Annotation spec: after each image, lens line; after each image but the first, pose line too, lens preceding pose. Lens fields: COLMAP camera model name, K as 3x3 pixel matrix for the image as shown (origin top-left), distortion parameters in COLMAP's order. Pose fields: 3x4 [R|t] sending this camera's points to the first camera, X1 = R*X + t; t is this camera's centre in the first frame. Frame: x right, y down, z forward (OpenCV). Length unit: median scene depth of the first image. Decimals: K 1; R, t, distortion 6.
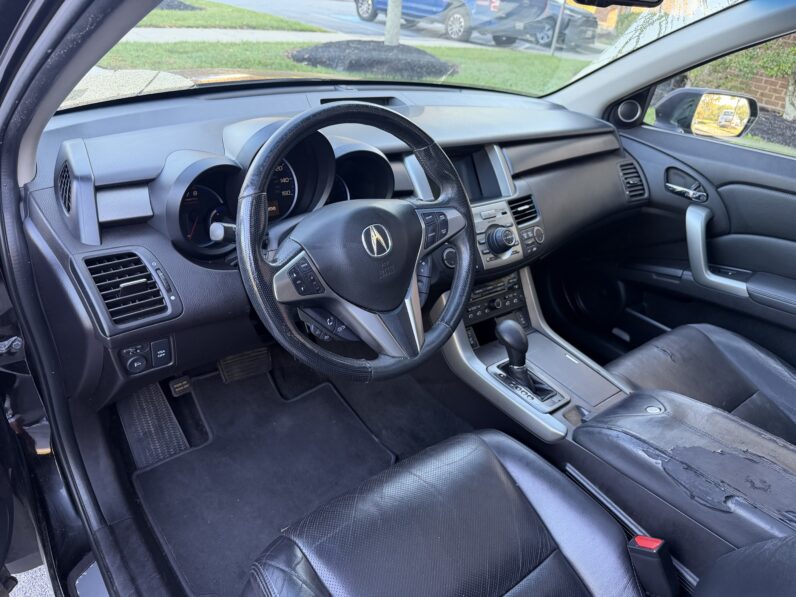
lens RADIAL K [[568.6, 0, 397.2], [0, 568.6, 294.6], [0, 0, 1]] dist [0.017972, -0.029308]
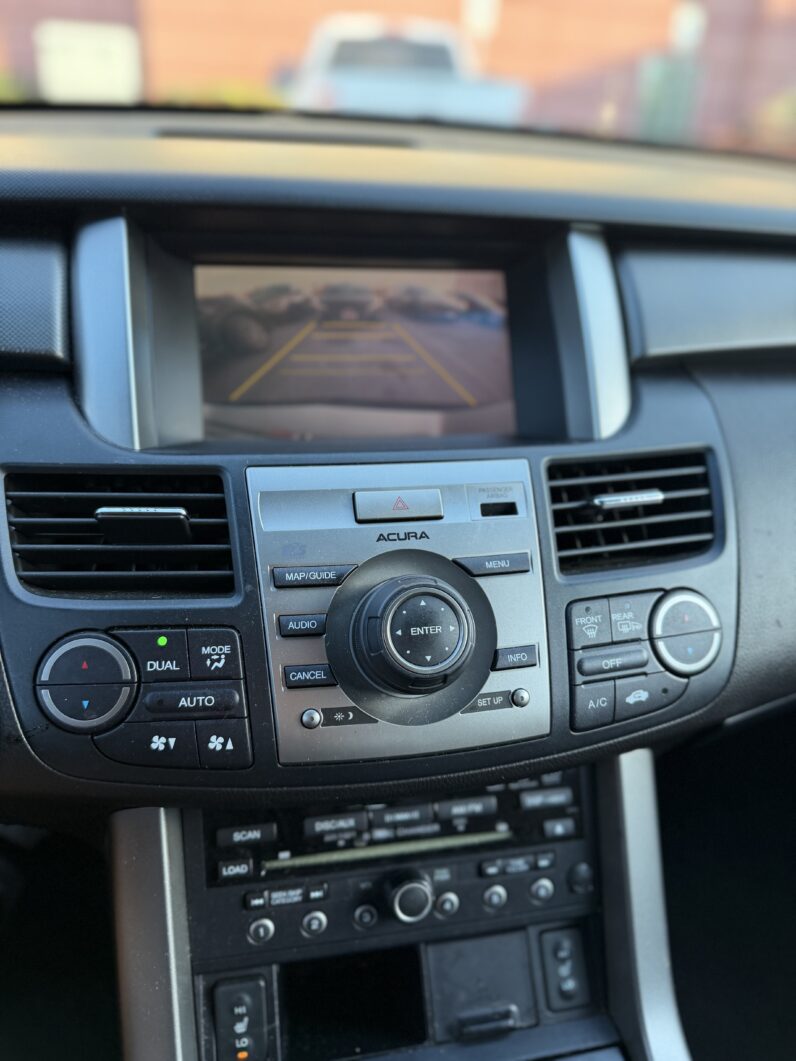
lens RADIAL K [[757.9, 0, 396.9], [0, 757.9, 555.1], [0, 0, 1]] dist [0.017972, -0.029308]
pose [[0.891811, 0.162426, -0.422244, 0.258578], [-0.181041, 0.983467, -0.004058, -0.108813], [0.414604, 0.080063, 0.906473, 0.669087]]
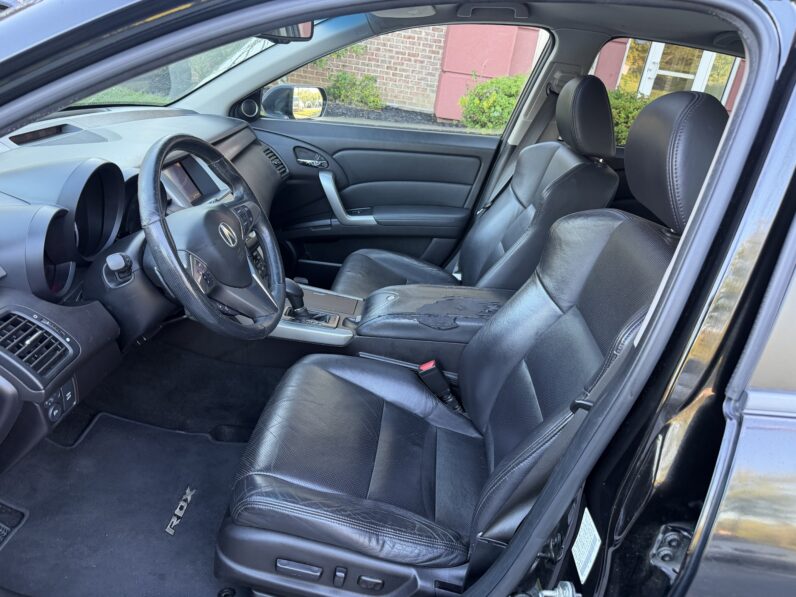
lens RADIAL K [[568.6, 0, 403.1], [0, 568.6, 310.3], [0, 0, 1]] dist [0.017972, -0.029308]
pose [[0.684920, -0.352280, 0.637796, -0.406458], [0.323885, 0.931315, 0.166587, -0.012670], [-0.652674, 0.092474, 0.751974, -0.146832]]
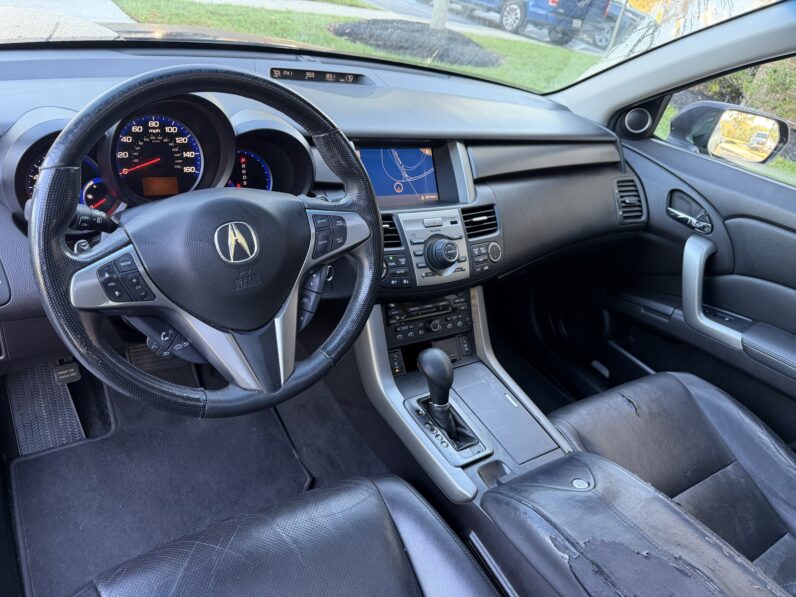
lens RADIAL K [[568.6, 0, 395.6], [0, 568.6, 293.7], [0, 0, 1]] dist [0.017972, -0.029308]
pose [[0.991412, 0.122422, -0.045981, 0.142523], [-0.121359, 0.992288, 0.025242, -0.044159], [0.048716, -0.019445, 0.998623, 0.128636]]
